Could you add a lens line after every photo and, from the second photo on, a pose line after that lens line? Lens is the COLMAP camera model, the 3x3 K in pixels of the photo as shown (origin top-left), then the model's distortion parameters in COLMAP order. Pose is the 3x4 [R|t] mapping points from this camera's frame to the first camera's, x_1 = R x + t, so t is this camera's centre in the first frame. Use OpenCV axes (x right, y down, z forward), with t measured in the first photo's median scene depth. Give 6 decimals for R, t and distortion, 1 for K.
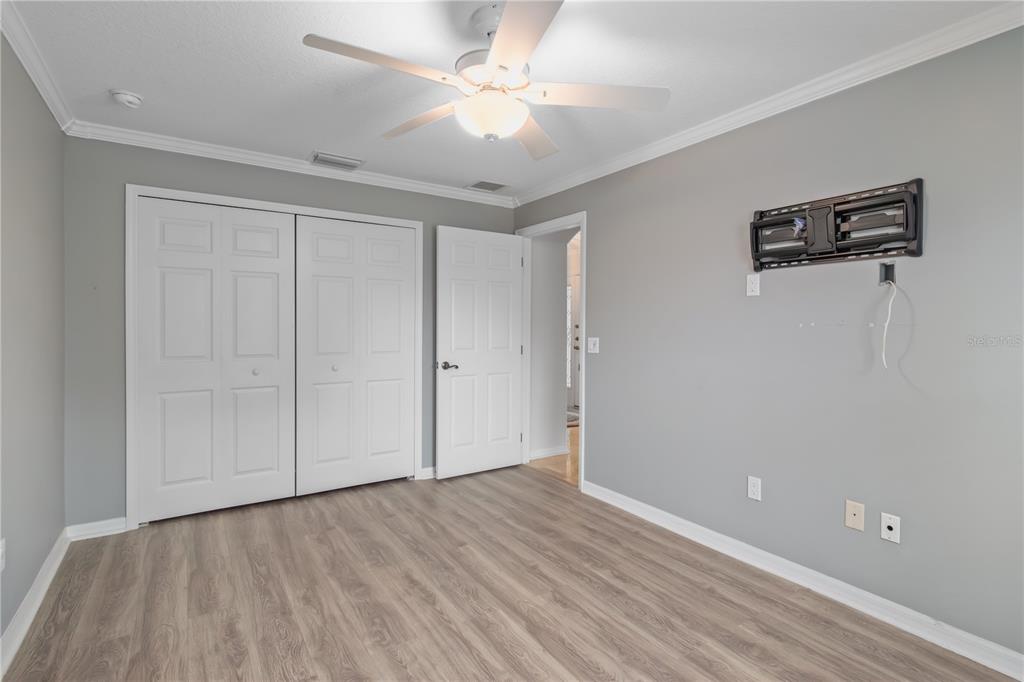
lens RADIAL K [[495.9, 0, 512.6], [0, 495.9, 334.4], [0, 0, 1]] dist [0.010245, 0.000118]
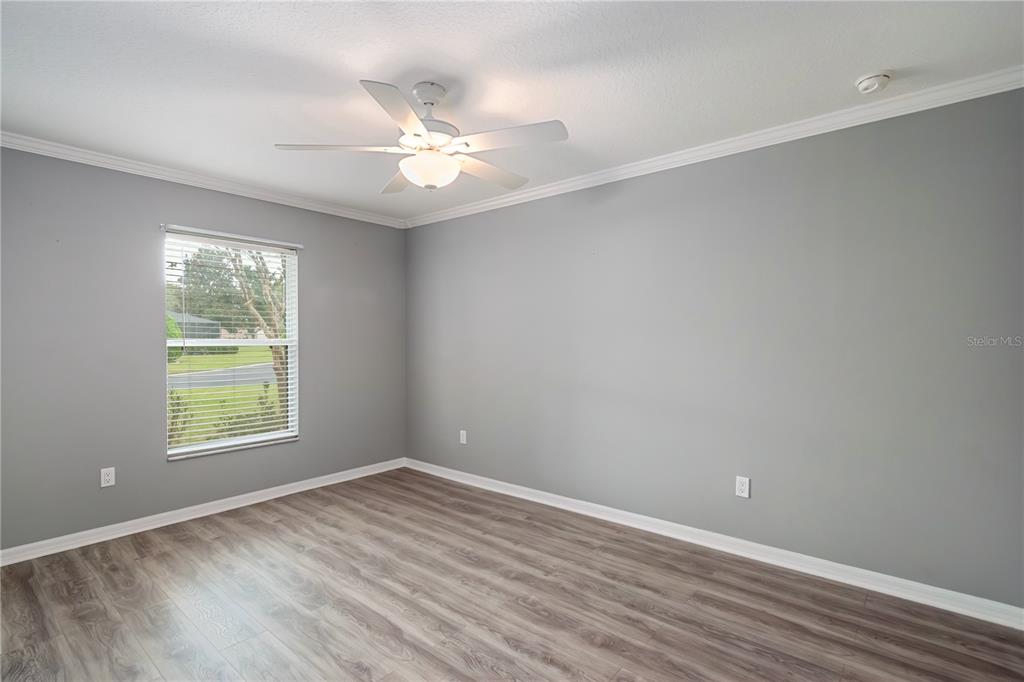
lens RADIAL K [[495.9, 0, 514.6], [0, 495.9, 338.9], [0, 0, 1]] dist [0.010245, 0.000118]
pose [[-0.959459, -0.001504, -0.281844, 0.092175], [-0.006565, 0.999834, 0.017013, -0.037201], [0.281772, 0.018173, -0.959309, 1.941918]]
